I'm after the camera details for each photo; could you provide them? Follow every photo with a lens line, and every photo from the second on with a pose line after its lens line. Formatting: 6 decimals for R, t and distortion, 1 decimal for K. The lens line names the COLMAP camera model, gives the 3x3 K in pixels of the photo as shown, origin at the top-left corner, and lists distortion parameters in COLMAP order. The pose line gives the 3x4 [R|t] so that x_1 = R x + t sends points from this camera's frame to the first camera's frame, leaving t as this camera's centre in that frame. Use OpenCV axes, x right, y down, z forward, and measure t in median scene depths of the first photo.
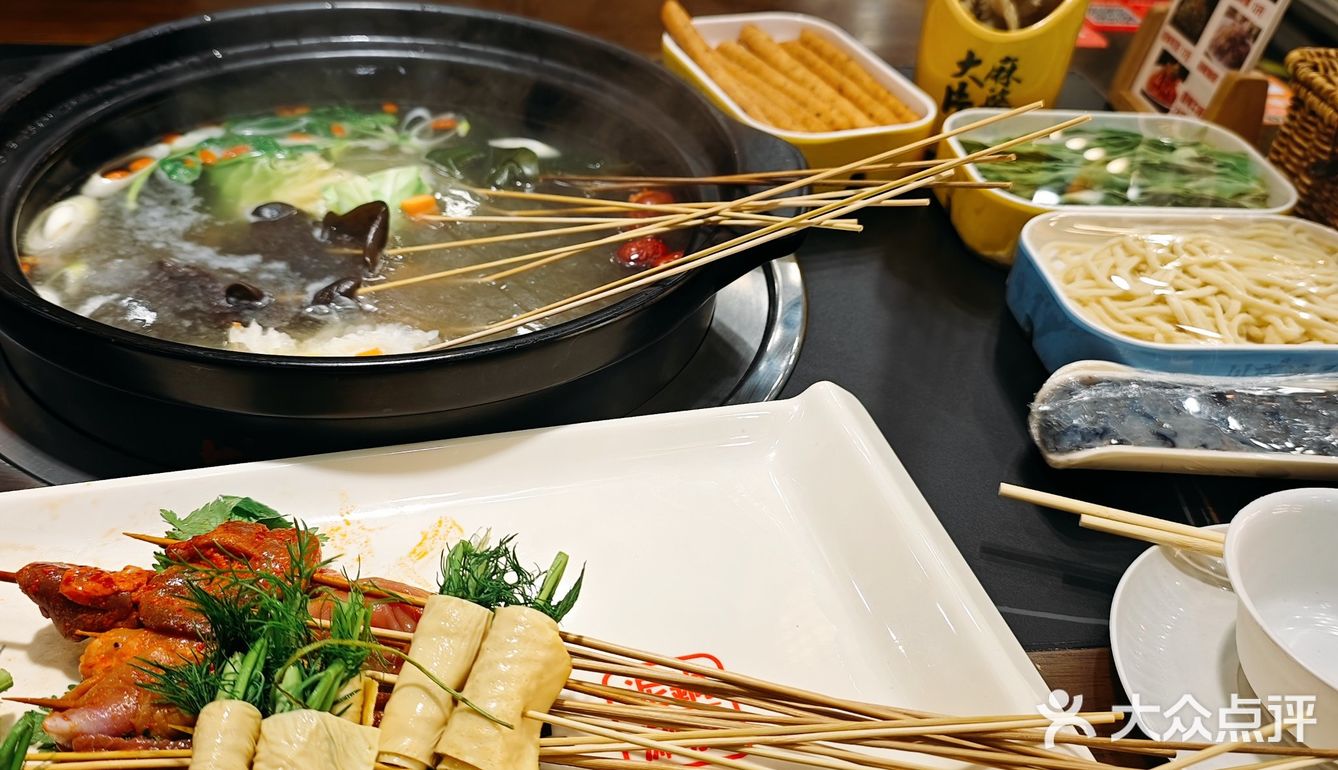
lens RADIAL K [[1236.3, 0, 669.0], [0, 1236.3, 385.0], [0, 0, 1]] dist [0.038652, -0.062108]
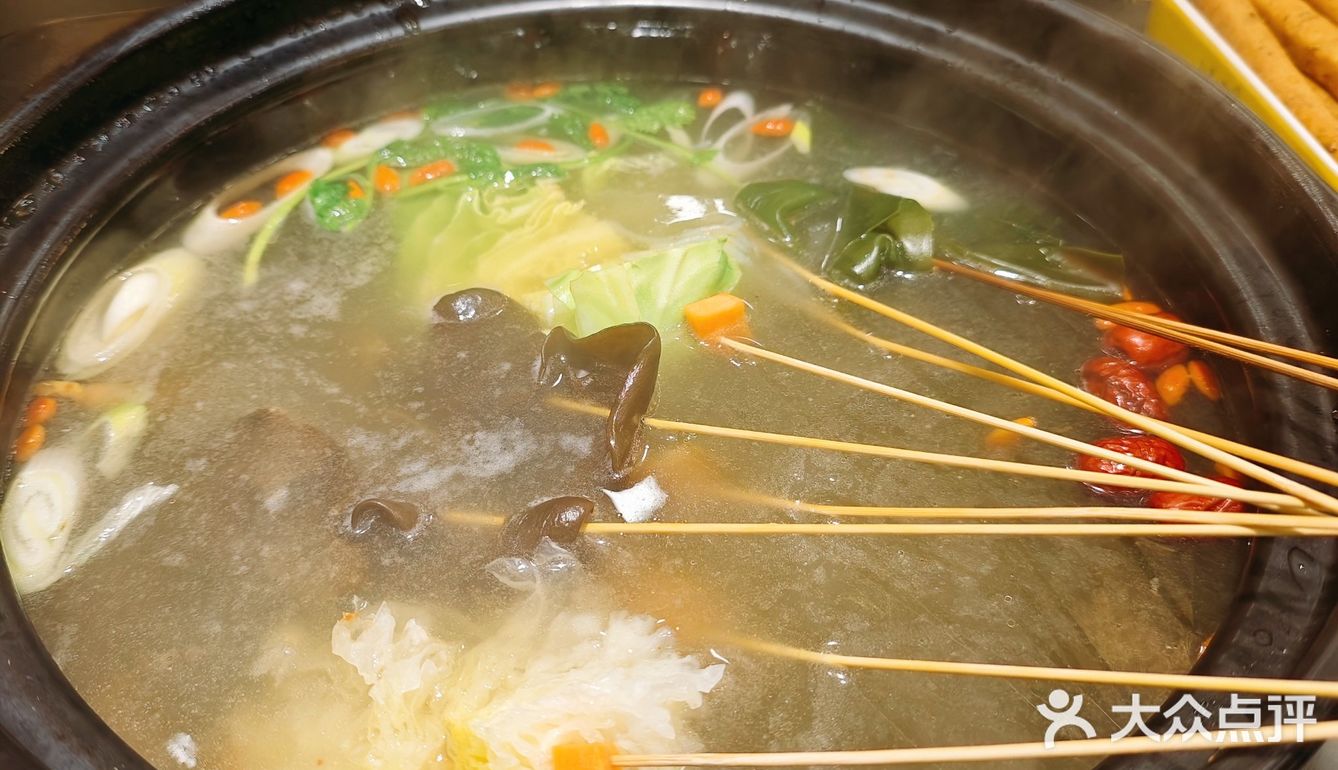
lens RADIAL K [[1236.3, 0, 669.0], [0, 1236.3, 385.0], [0, 0, 1]] dist [0.038652, -0.062108]
pose [[0.970231, 0.119453, -0.210674, -0.092130], [-0.089877, 0.985372, 0.144792, -0.177100], [0.224888, -0.121547, 0.966774, 0.411649]]
